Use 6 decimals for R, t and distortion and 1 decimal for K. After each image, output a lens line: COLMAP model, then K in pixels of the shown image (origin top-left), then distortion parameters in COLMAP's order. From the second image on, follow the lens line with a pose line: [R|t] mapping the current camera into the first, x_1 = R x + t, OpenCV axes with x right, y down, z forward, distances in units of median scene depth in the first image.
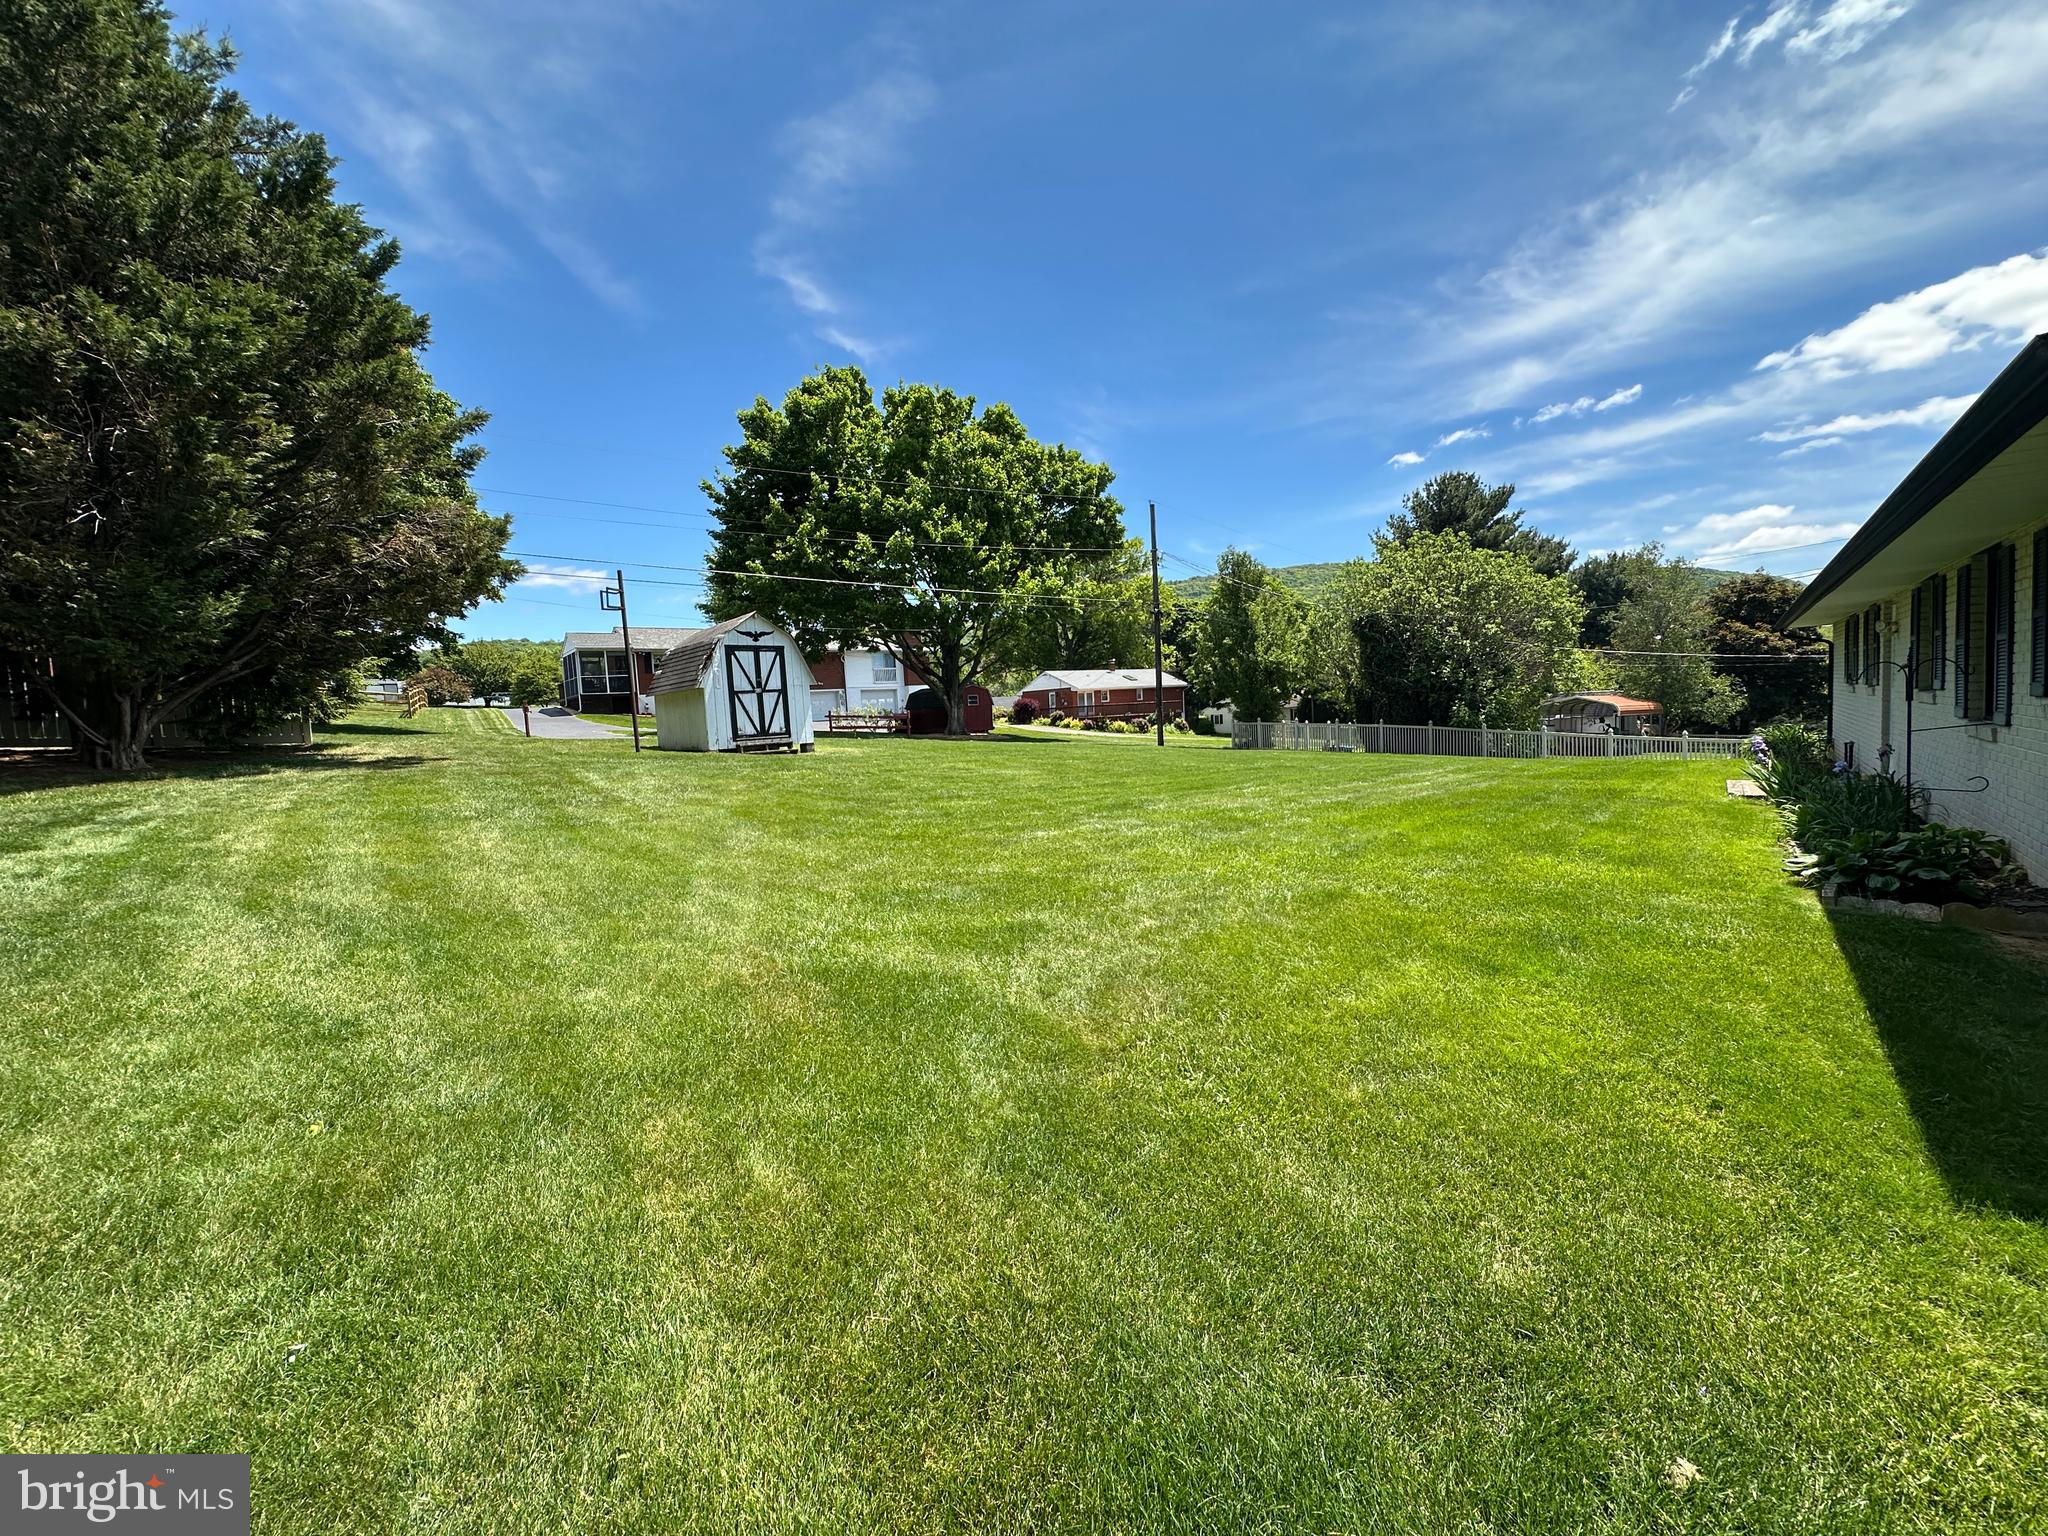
lens RADIAL K [[815.0, 0, 1032.1], [0, 815.0, 771.2], [0, 0, 1]] dist [-0.003677, 0.000200]
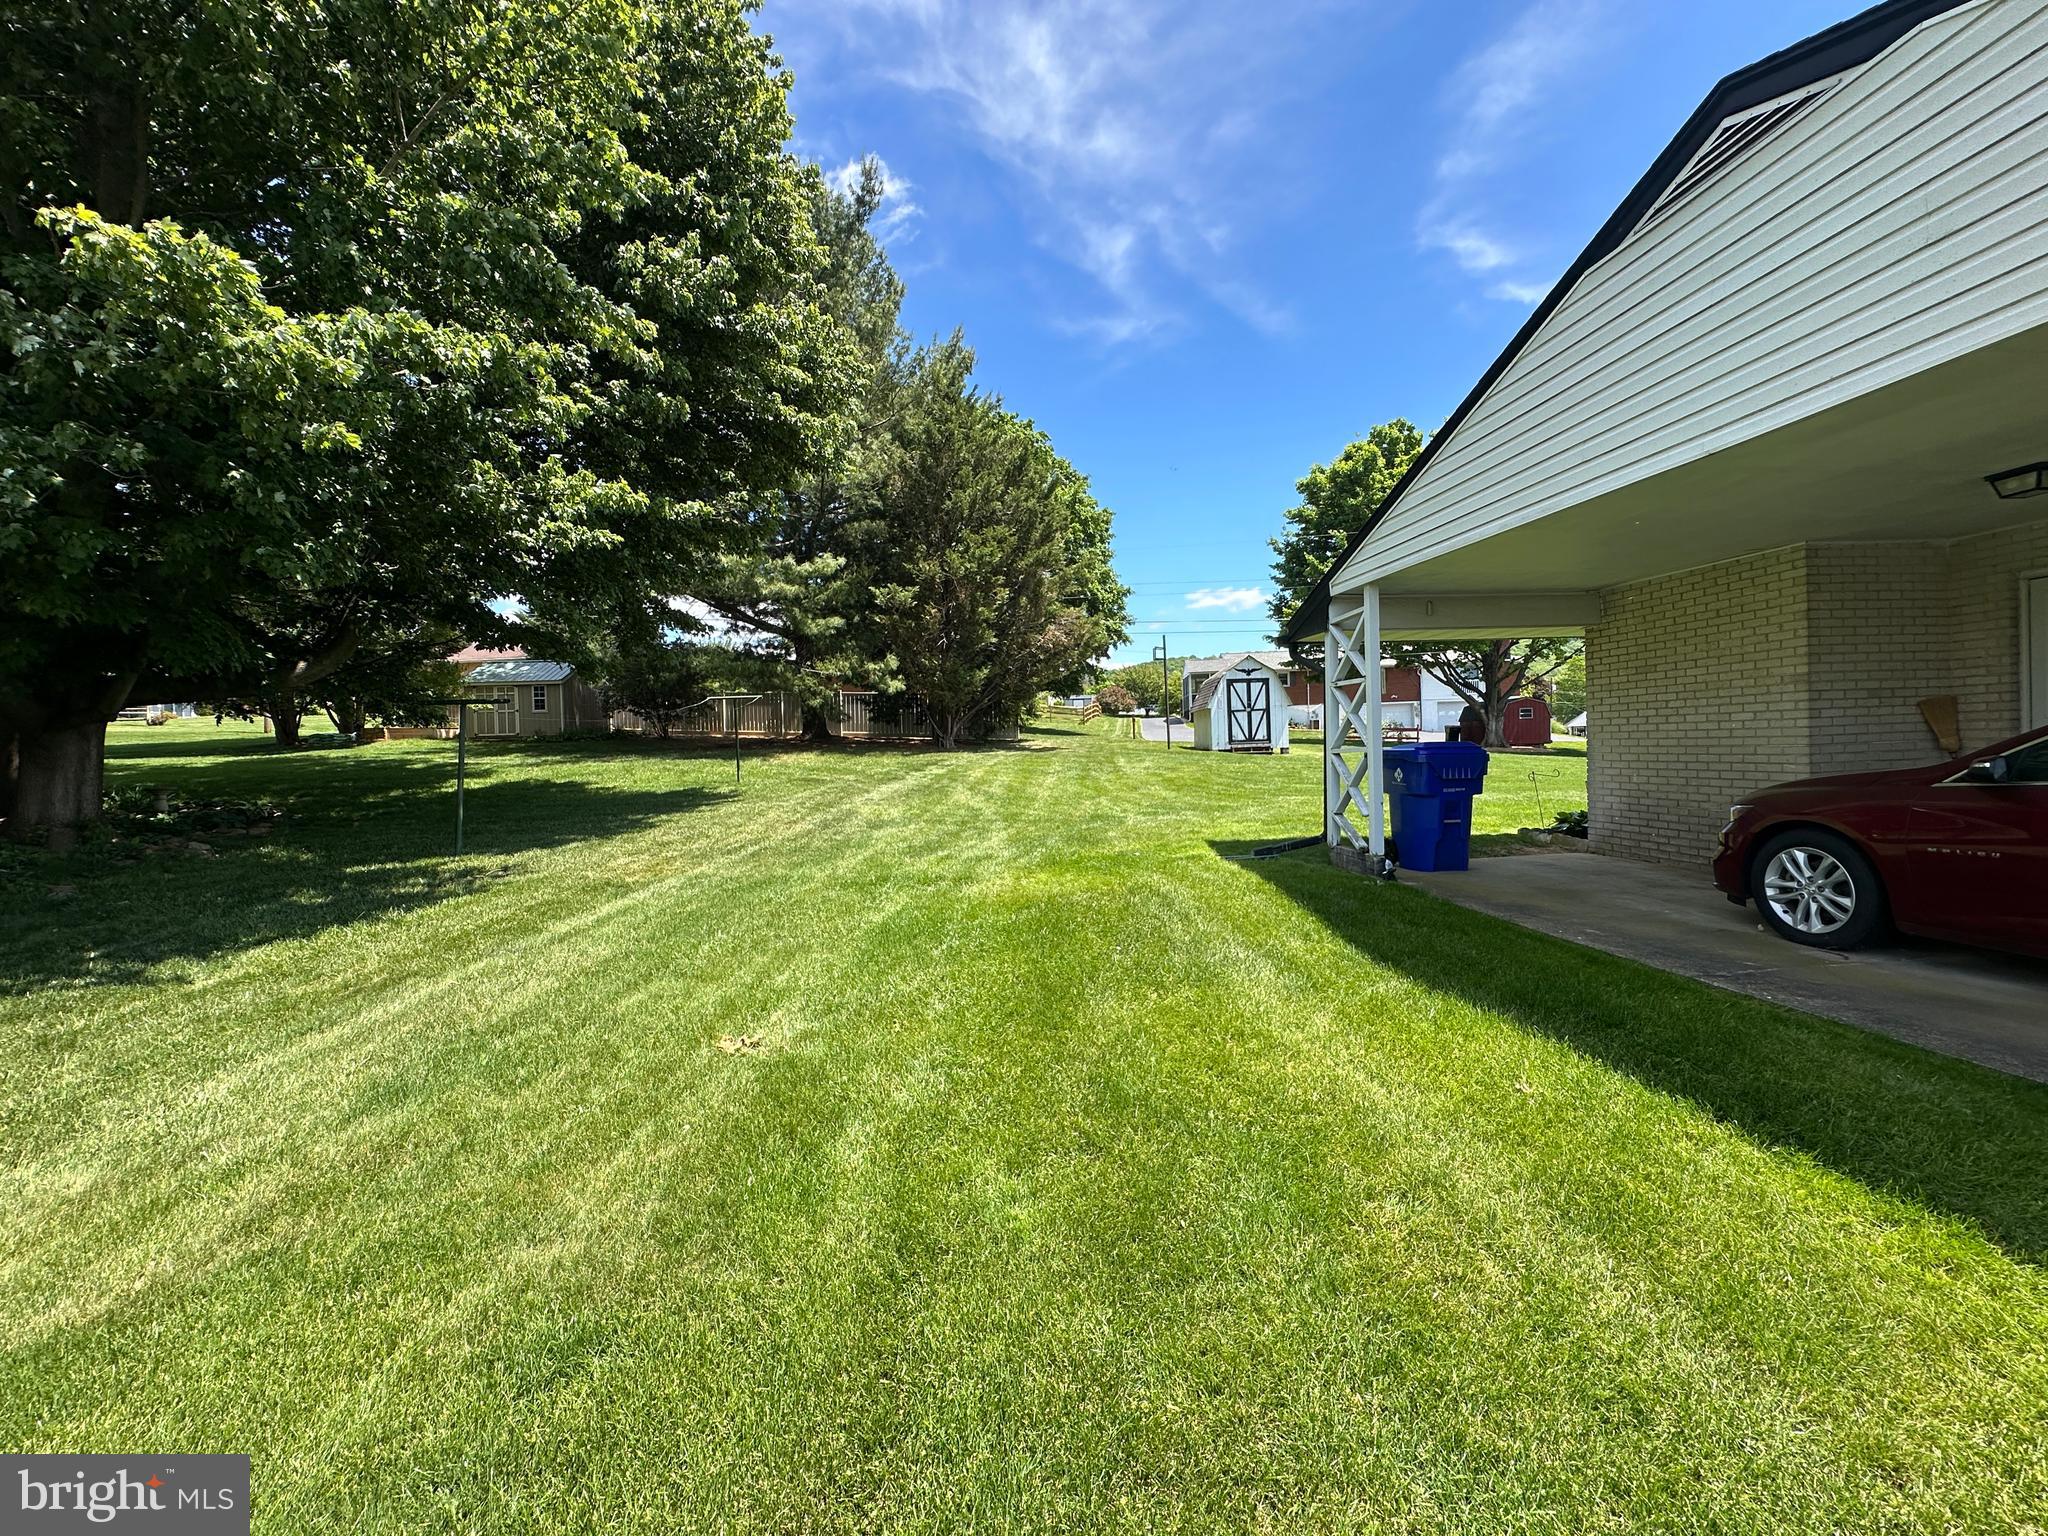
lens RADIAL K [[815.0, 0, 1046.0], [0, 815.0, 770.3], [0, 0, 1]] dist [-0.003677, 0.000200]
pose [[0.747433, 0.048267, -0.662581, 0.185633], [-0.055940, 0.998388, 0.009625, 0.007298], [0.661977, 0.029871, 0.748928, -0.161319]]
